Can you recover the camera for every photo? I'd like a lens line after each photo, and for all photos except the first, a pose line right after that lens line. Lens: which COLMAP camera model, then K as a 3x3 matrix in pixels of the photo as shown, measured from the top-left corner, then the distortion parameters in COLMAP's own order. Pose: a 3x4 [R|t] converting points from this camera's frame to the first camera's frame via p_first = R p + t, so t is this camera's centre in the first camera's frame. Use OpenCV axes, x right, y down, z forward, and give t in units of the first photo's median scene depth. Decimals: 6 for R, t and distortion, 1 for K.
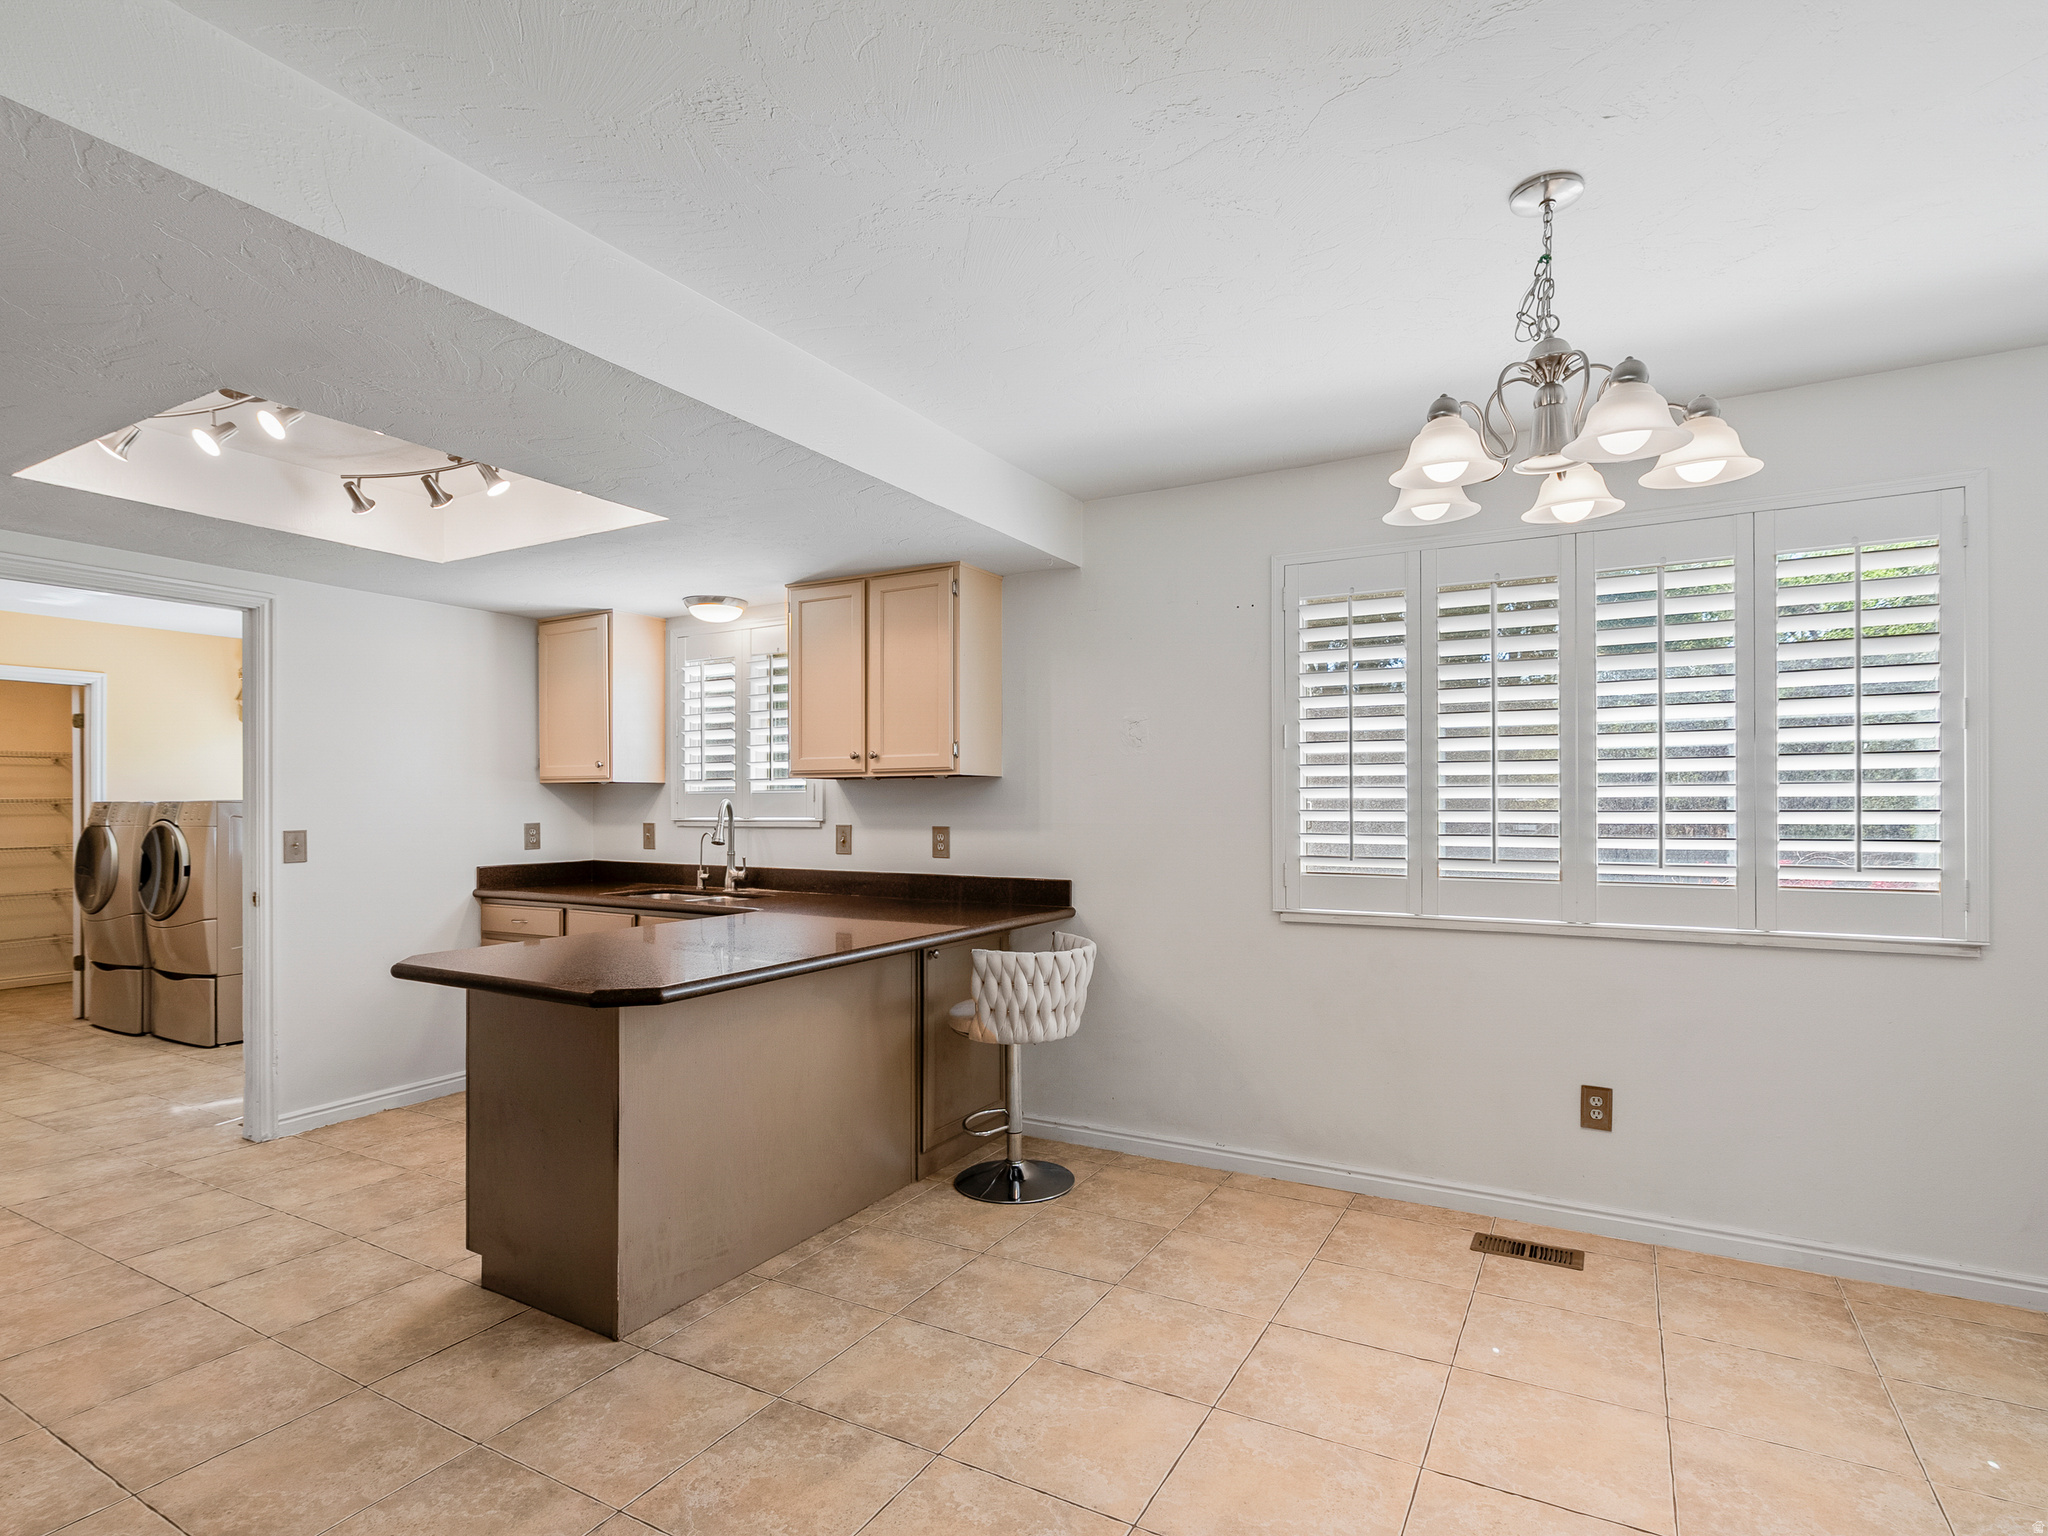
lens RADIAL K [[1045.1, 0, 1020.2], [0, 1045.1, 805.1], [0, 0, 1]] dist [-0.001945, 0.000022]
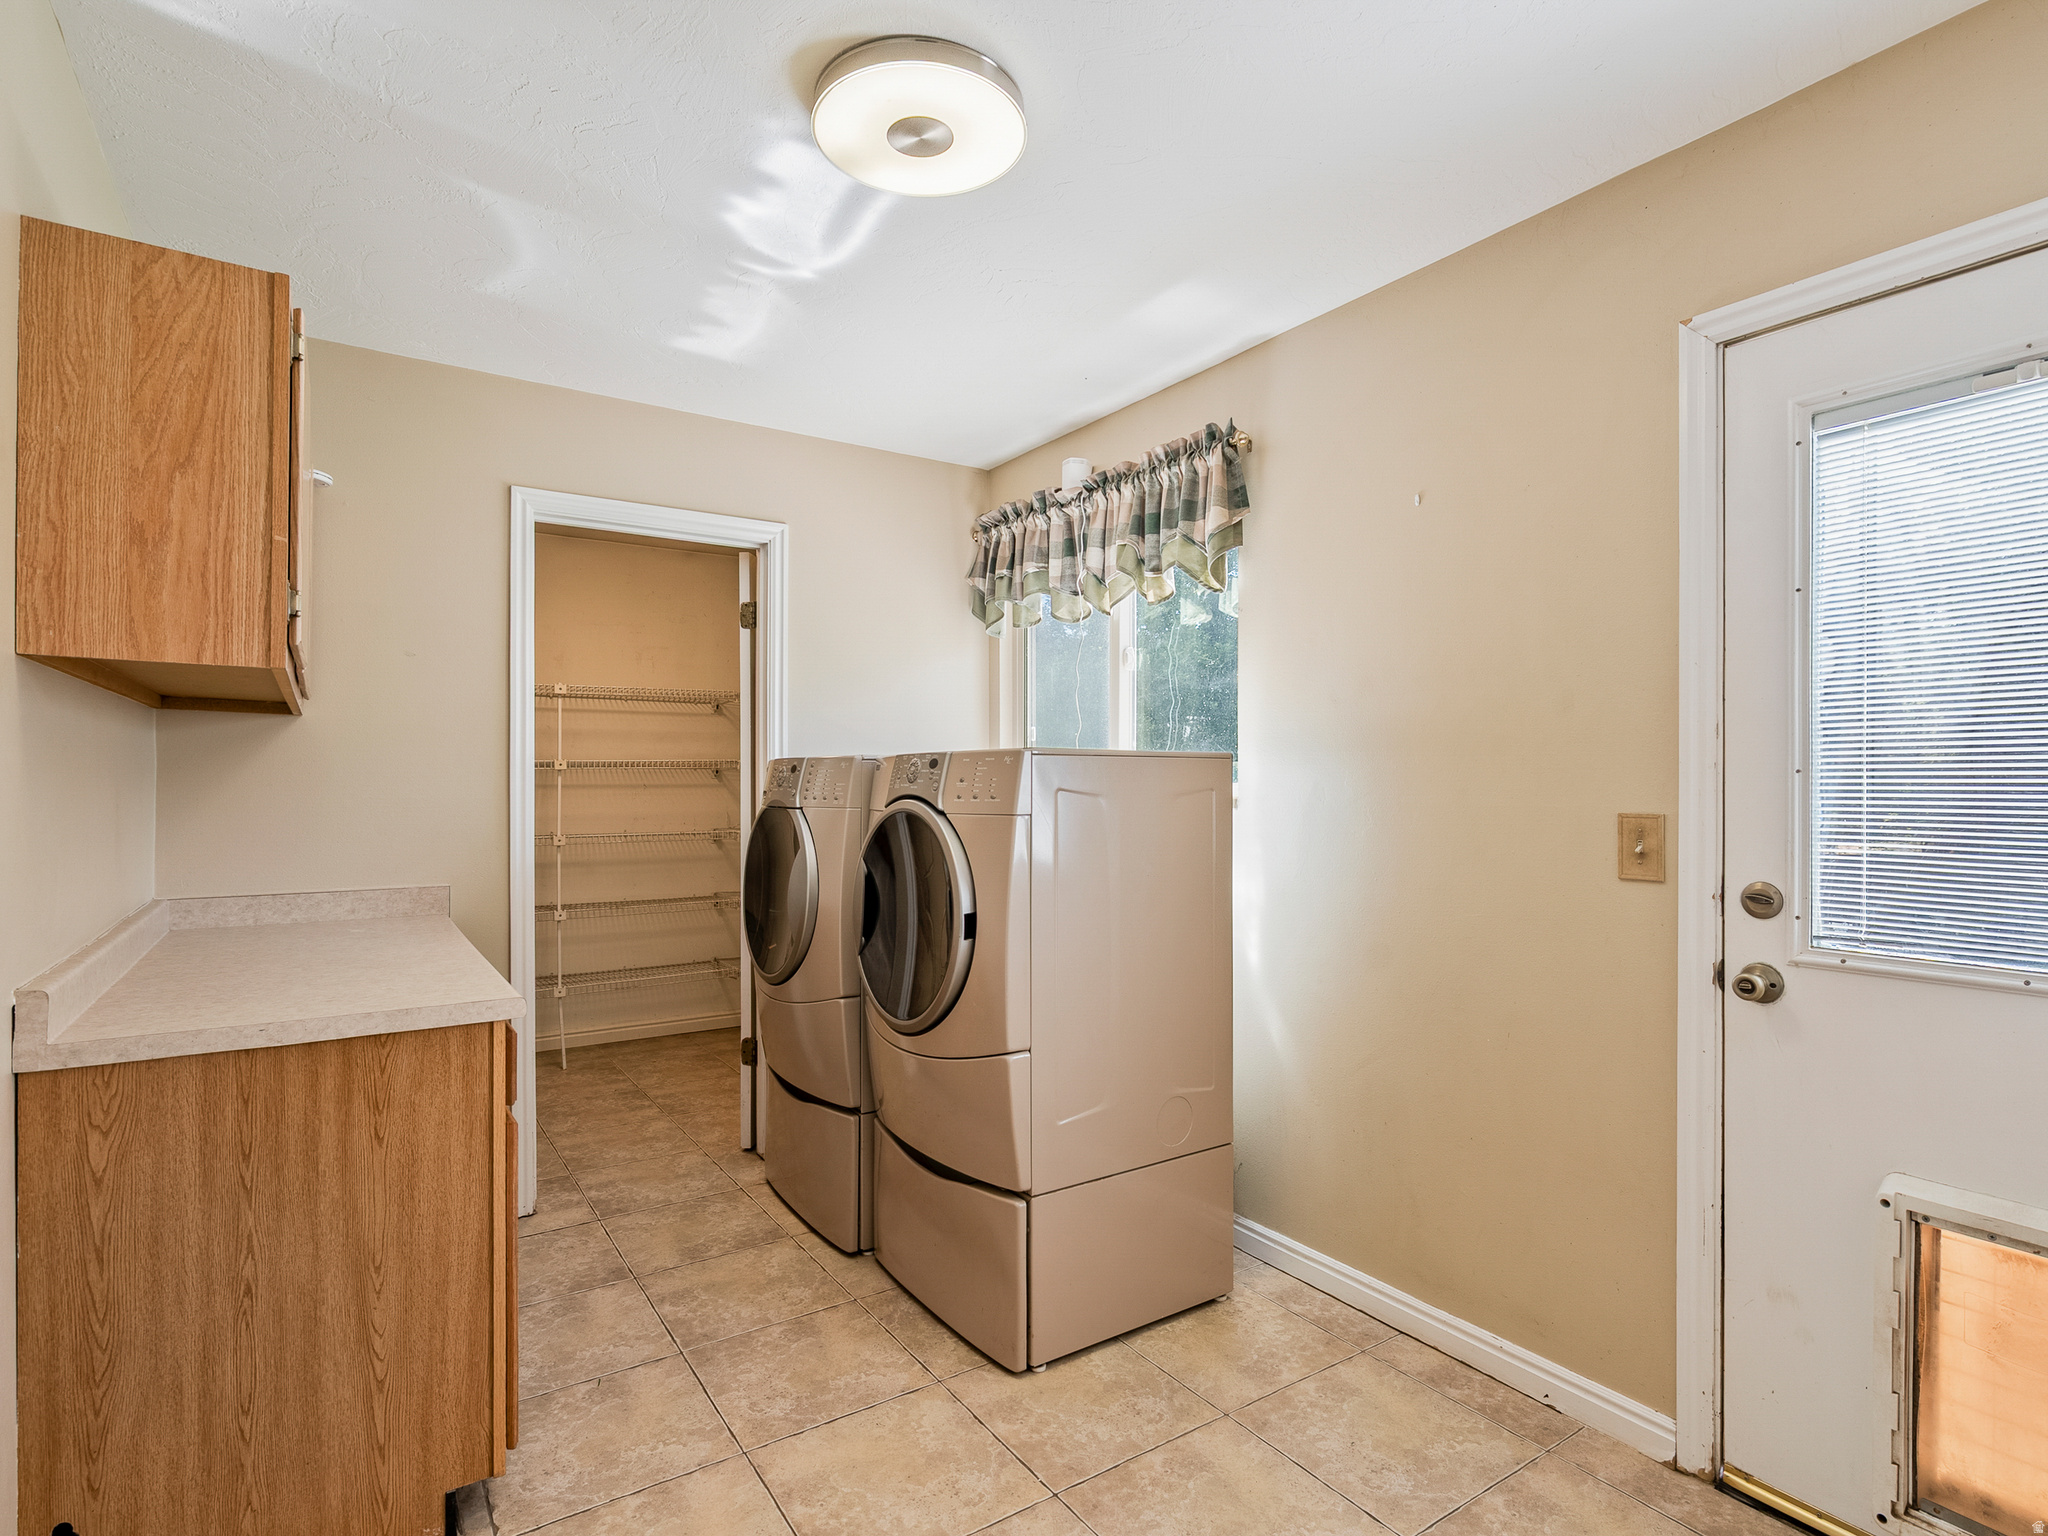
lens RADIAL K [[1033.8, 0, 1028.7], [0, 1033.8, 783.7], [0, 0, 1]] dist [-0.002086, 0.000355]
pose [[0.898539, 0.002290, -0.438887, -0.569939], [-0.000775, 0.999993, 0.003631, 0.007009], [0.438892, -0.002923, 0.898535, 0.617780]]
